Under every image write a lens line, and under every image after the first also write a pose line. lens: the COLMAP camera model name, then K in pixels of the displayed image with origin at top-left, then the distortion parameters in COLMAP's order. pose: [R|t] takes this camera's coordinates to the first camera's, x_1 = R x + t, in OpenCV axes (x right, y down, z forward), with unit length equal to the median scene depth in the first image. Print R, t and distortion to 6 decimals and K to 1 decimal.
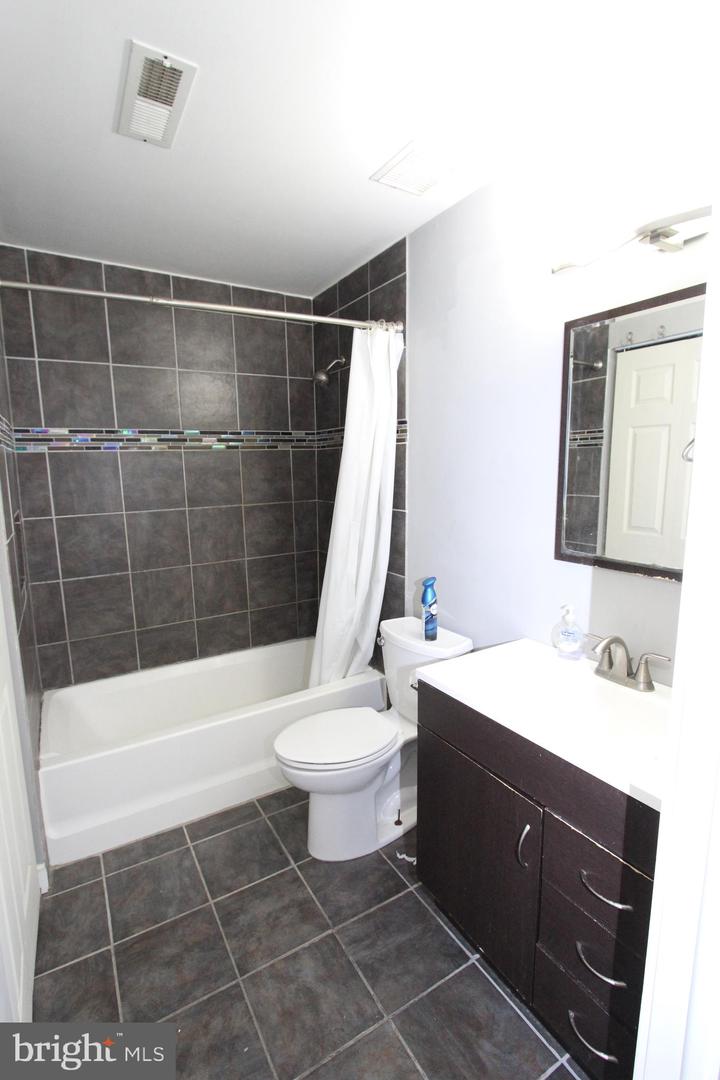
lens RADIAL K [[496.7, 0, 357.4], [0, 496.7, 541.7], [0, 0, 1]] dist [-0.024372, 0.004287]
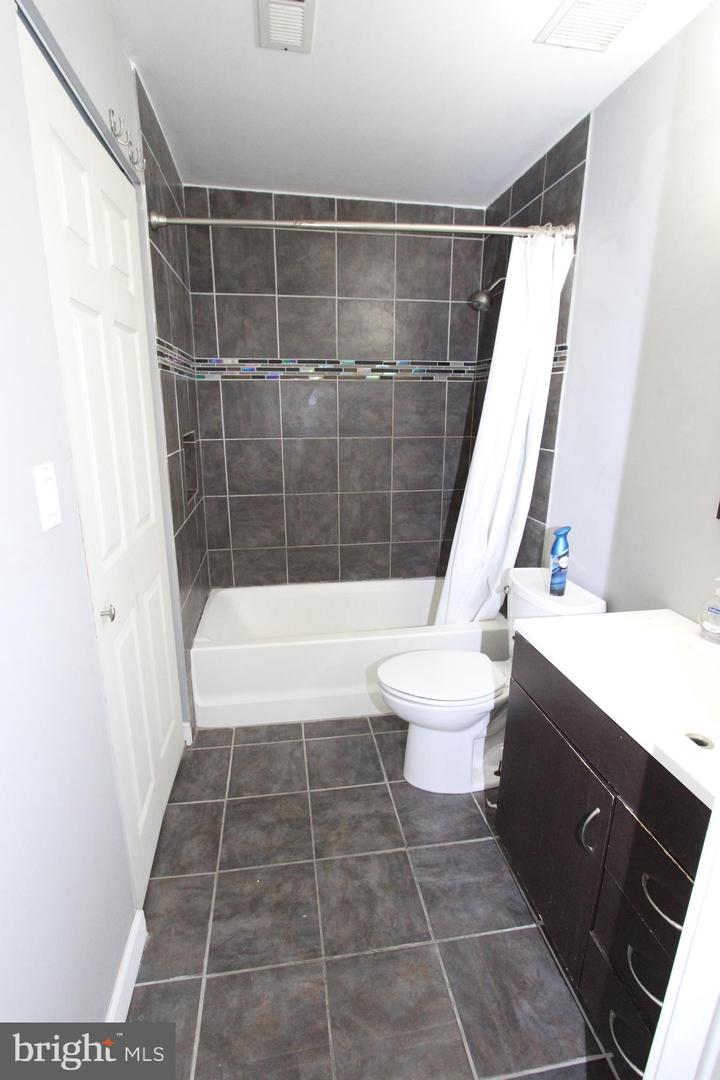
lens RADIAL K [[496.7, 0, 357.2], [0, 496.7, 541.6], [0, 0, 1]] dist [-0.024372, 0.004287]
pose [[0.927698, 0.119037, -0.353844, 0.106745], [-0.076419, 0.988284, 0.132116, 0.009225], [0.365425, -0.095524, 0.925926, 0.036436]]
